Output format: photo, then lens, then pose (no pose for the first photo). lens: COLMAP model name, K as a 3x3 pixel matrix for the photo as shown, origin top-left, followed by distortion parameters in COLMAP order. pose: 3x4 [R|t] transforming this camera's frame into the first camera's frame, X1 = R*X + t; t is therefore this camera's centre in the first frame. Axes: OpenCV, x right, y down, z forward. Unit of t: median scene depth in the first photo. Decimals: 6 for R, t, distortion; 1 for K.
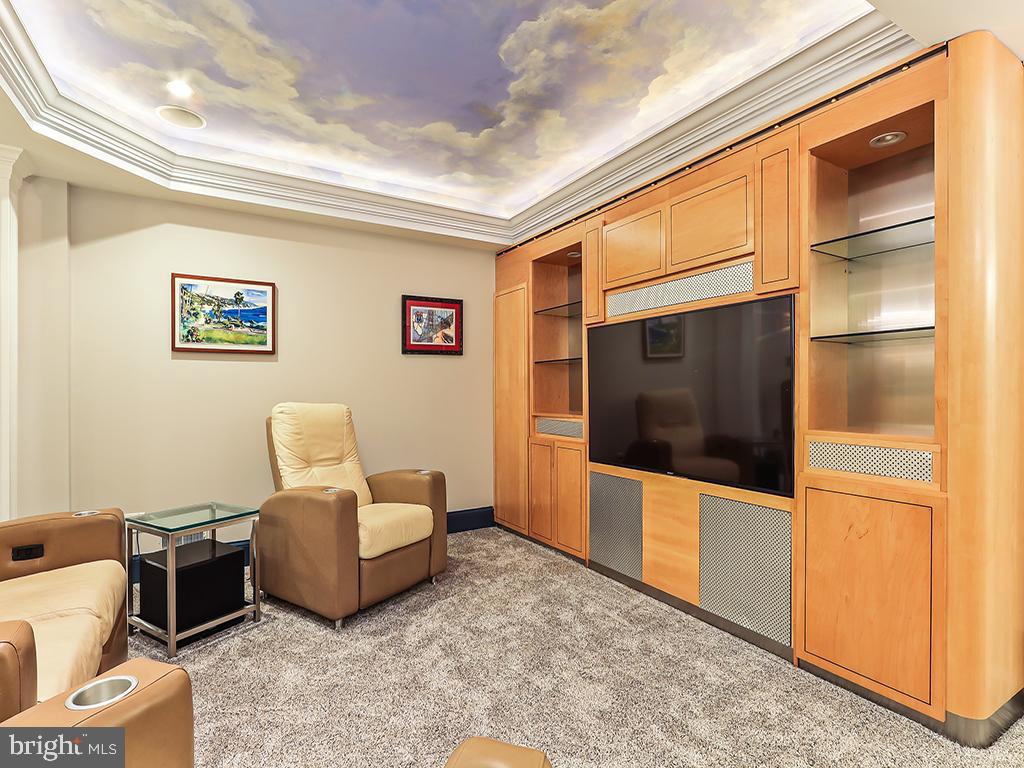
lens RADIAL K [[501.3, 0, 509.4], [0, 501.3, 388.6], [0, 0, 1]] dist [0.004265, -0.000205]
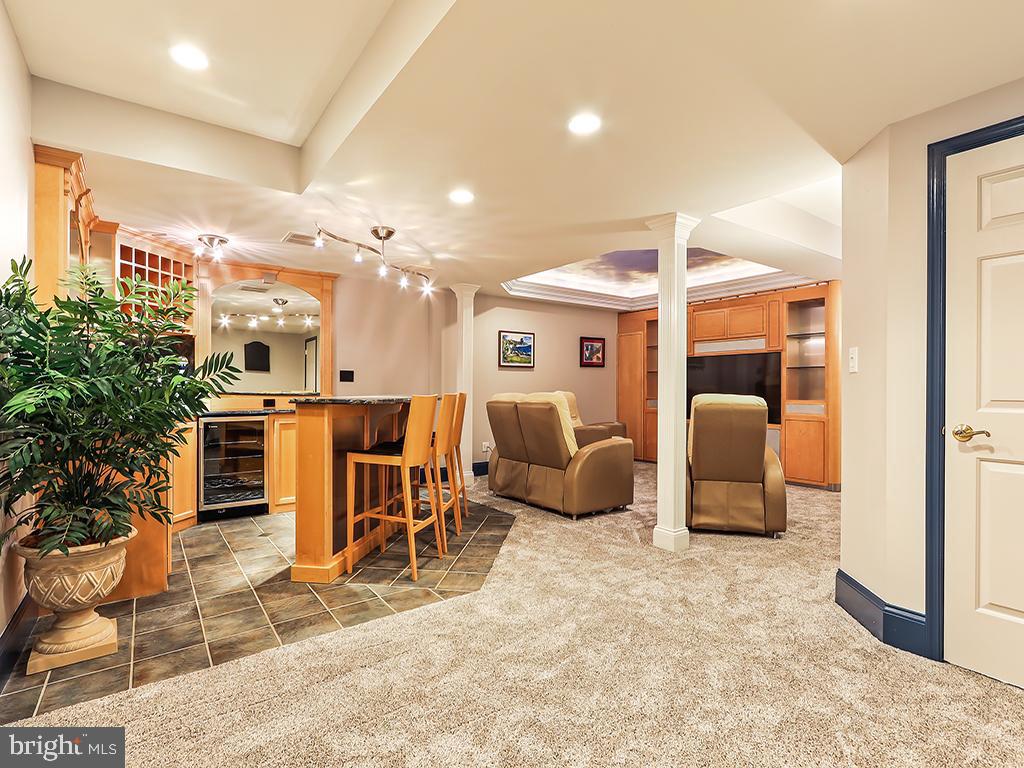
lens RADIAL K [[501.3, 0, 513.5], [0, 501.3, 384.0], [0, 0, 1]] dist [0.004265, -0.000205]
pose [[0.993546, 0.003703, 0.113373, -0.815224], [-0.003802, 0.999993, 0.000650, -0.003496], [-0.113370, -0.001077, 0.993552, -1.067269]]
